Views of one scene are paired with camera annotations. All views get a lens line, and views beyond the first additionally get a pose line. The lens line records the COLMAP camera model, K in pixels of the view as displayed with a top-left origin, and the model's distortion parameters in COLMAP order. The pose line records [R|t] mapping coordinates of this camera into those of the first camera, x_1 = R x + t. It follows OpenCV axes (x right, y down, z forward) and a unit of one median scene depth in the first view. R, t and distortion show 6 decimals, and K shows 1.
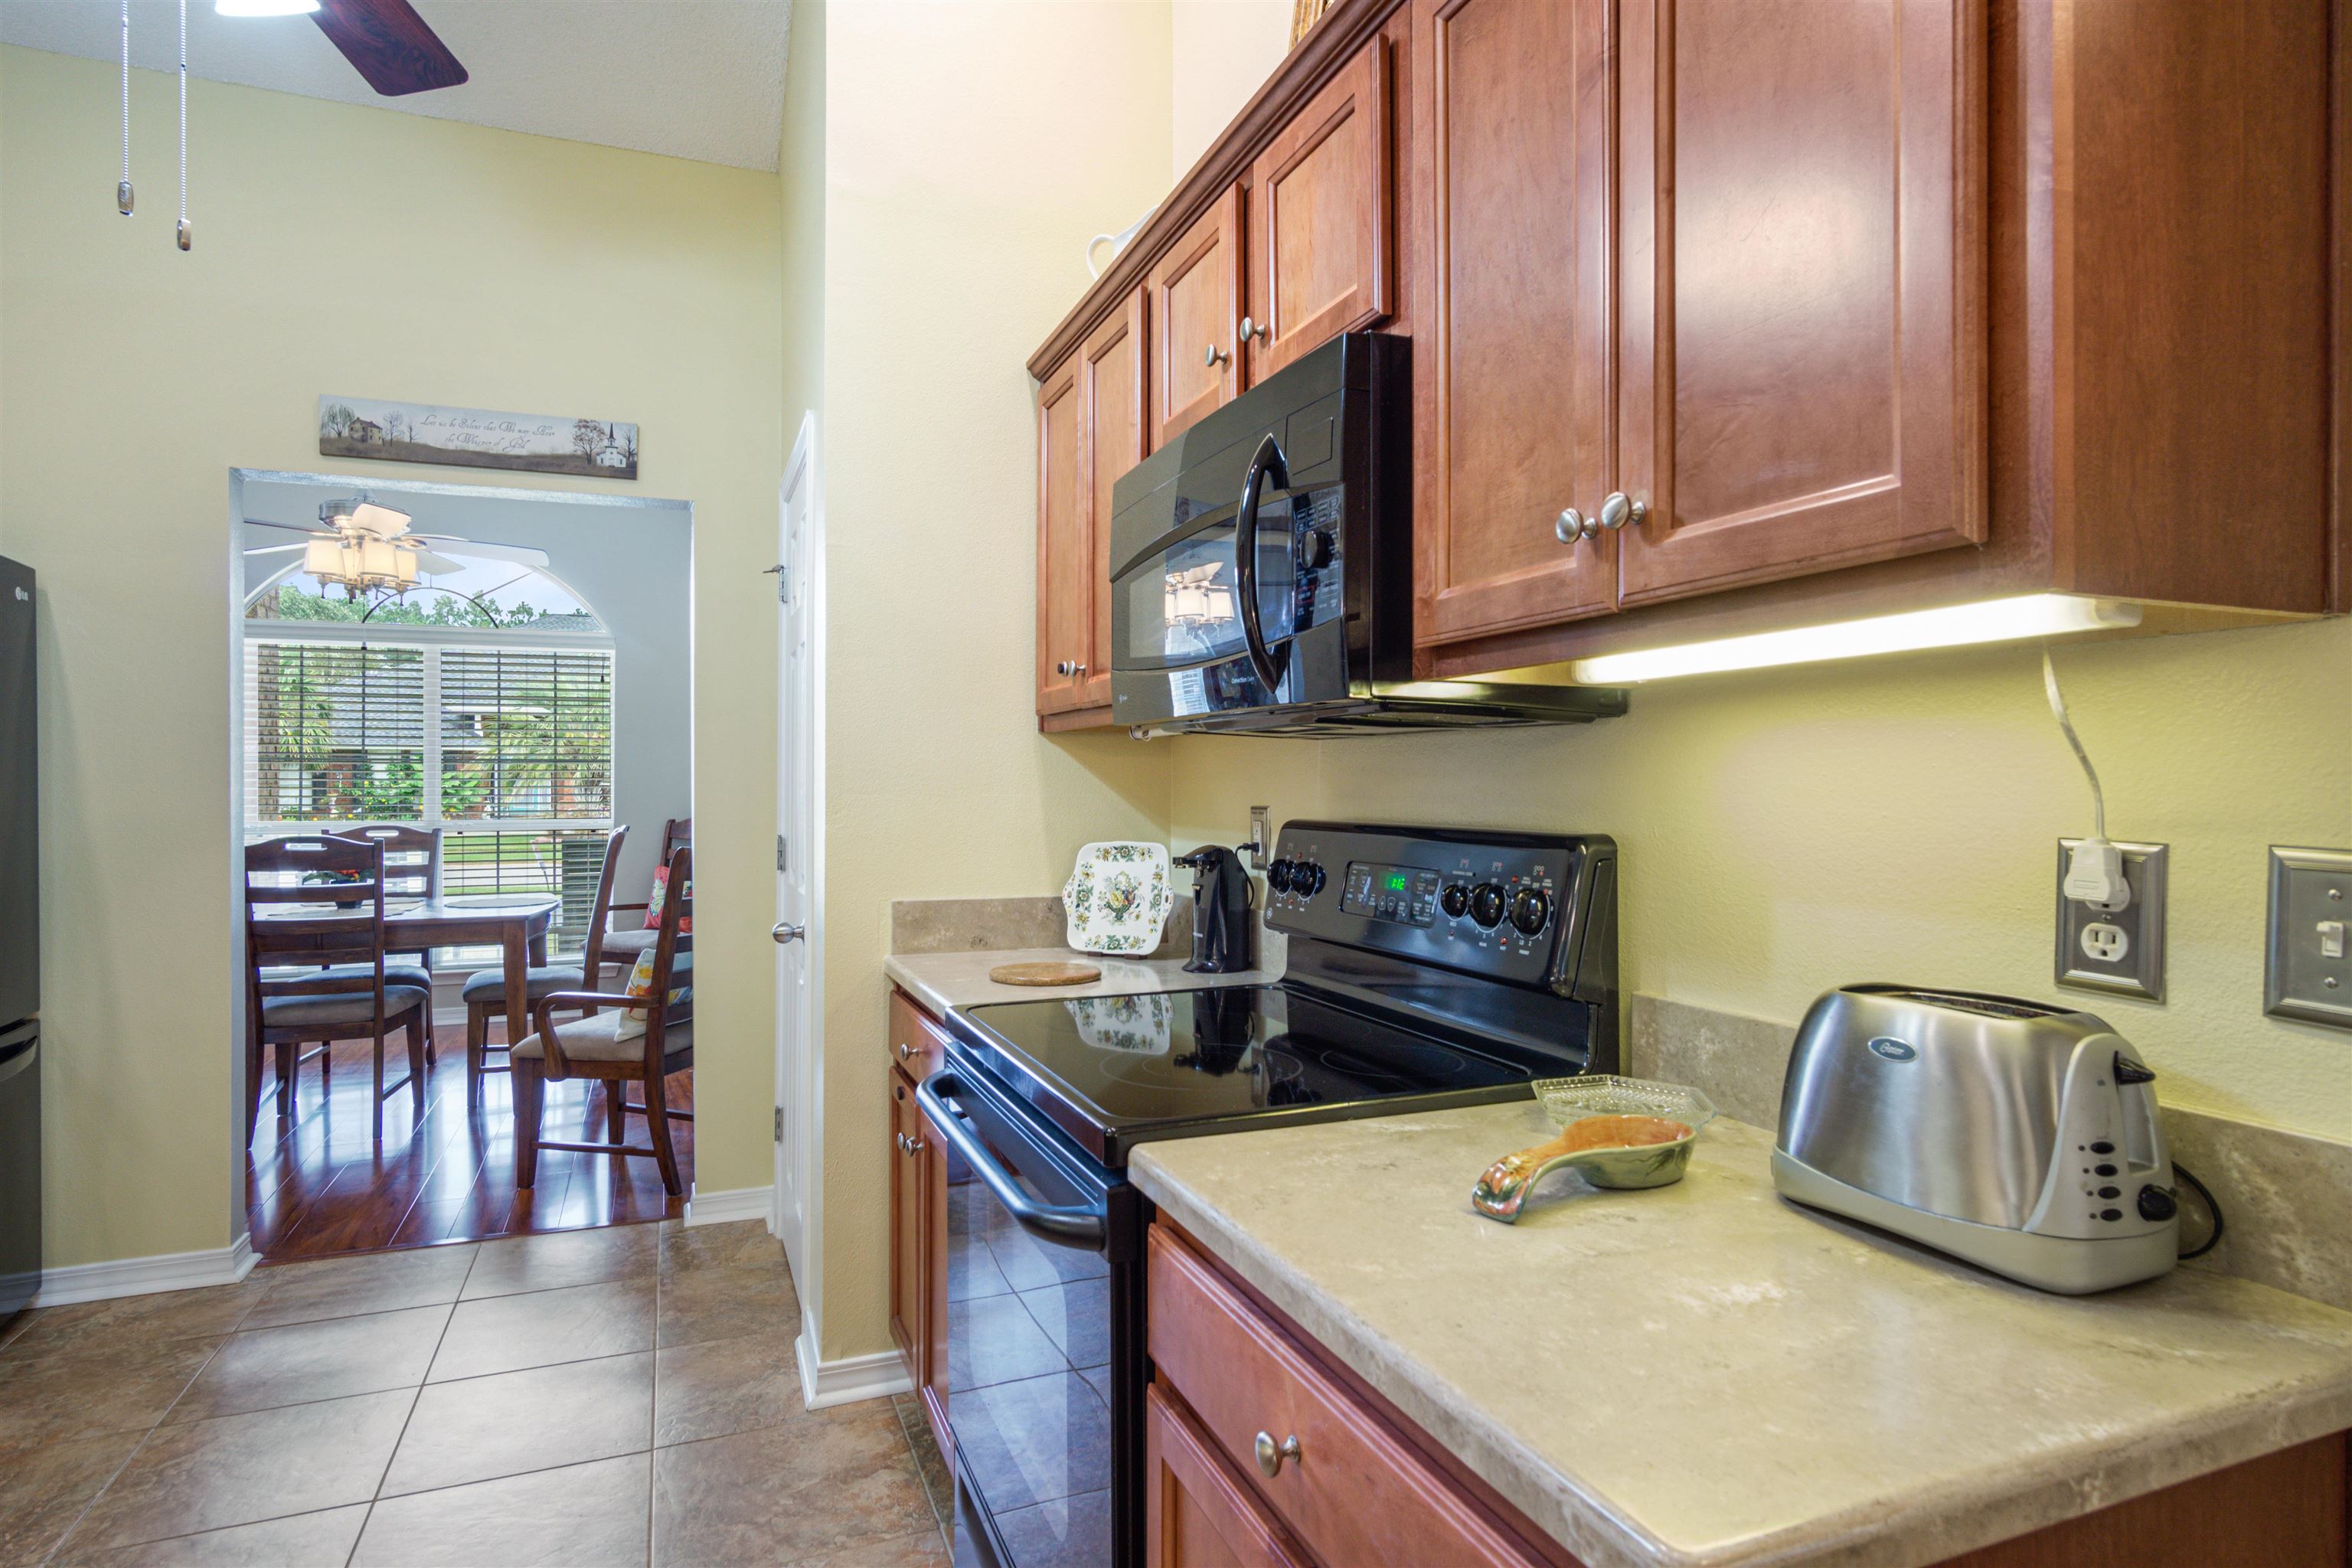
lens RADIAL K [[1256.2, 0, 1160.6], [0, 1256.2, 781.1], [0, 0, 1]] dist [-0.007720, 0.005492]
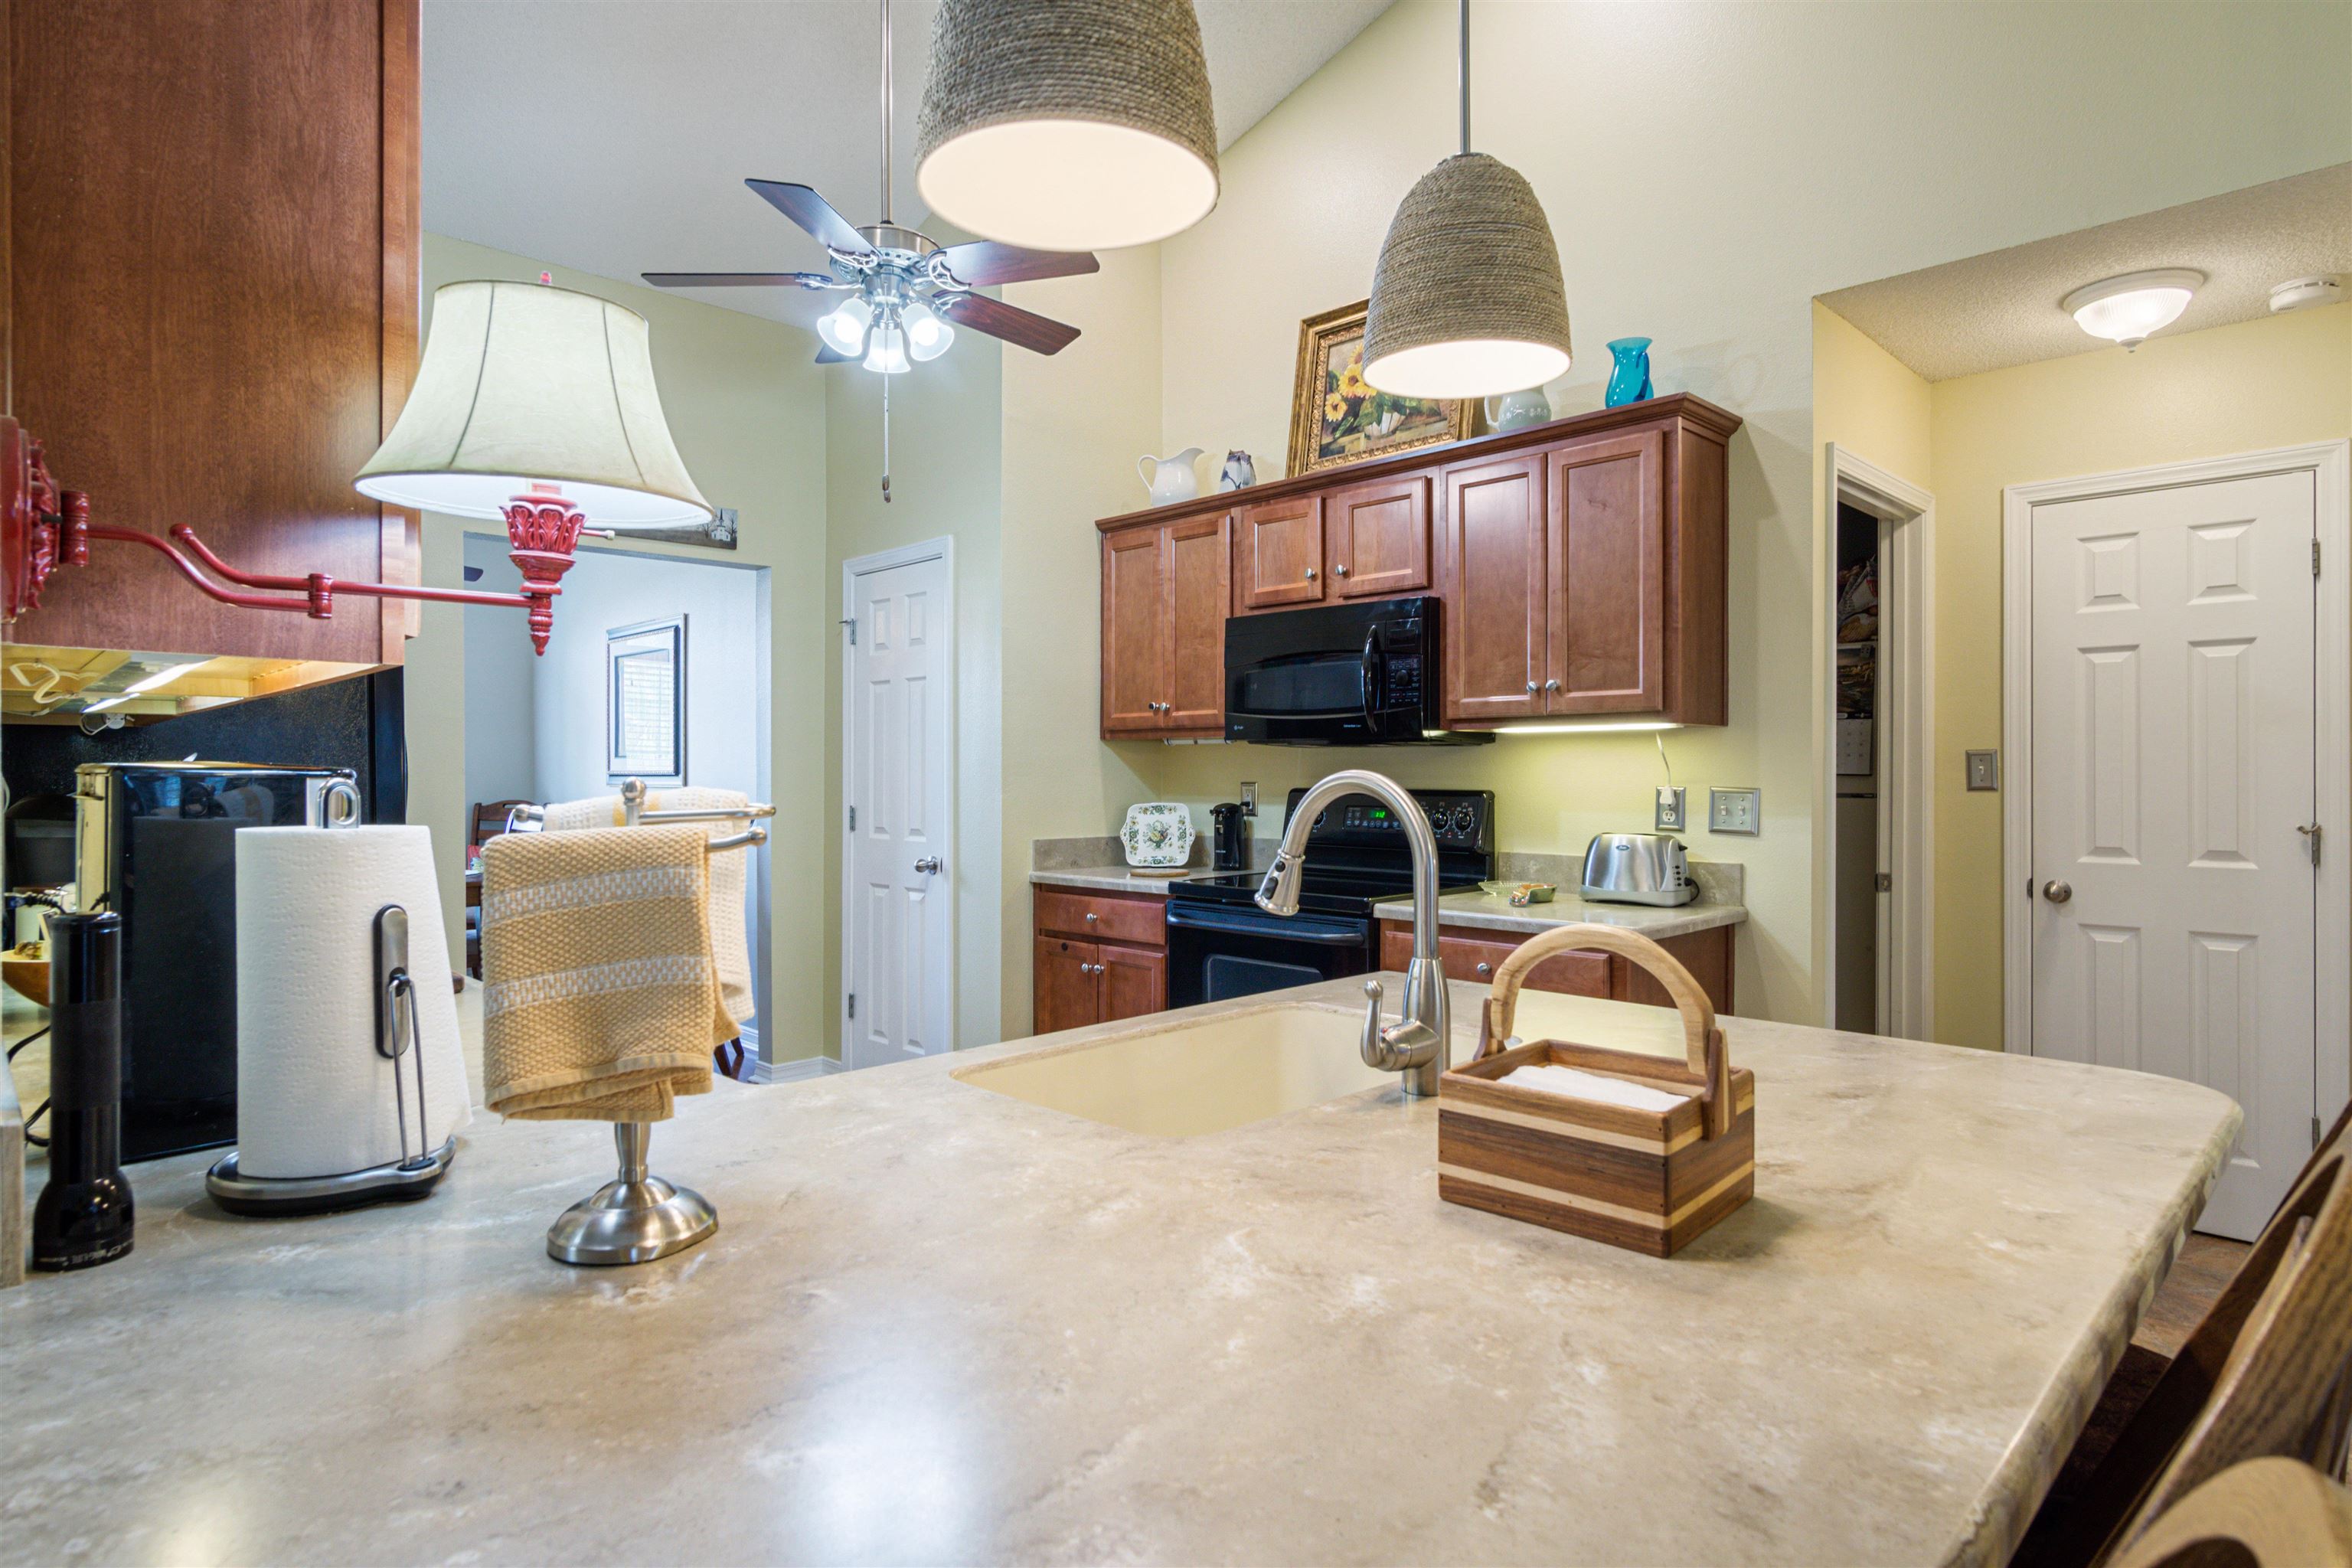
lens RADIAL K [[1256.2, 0, 1156.6], [0, 1256.2, 778.4], [0, 0, 1]] dist [-0.007720, 0.005492]
pose [[0.924018, -0.002526, 0.382342, -1.266454], [-0.000984, 0.999959, 0.008985, -0.003615], [-0.382349, -0.008679, 0.923977, -1.117151]]
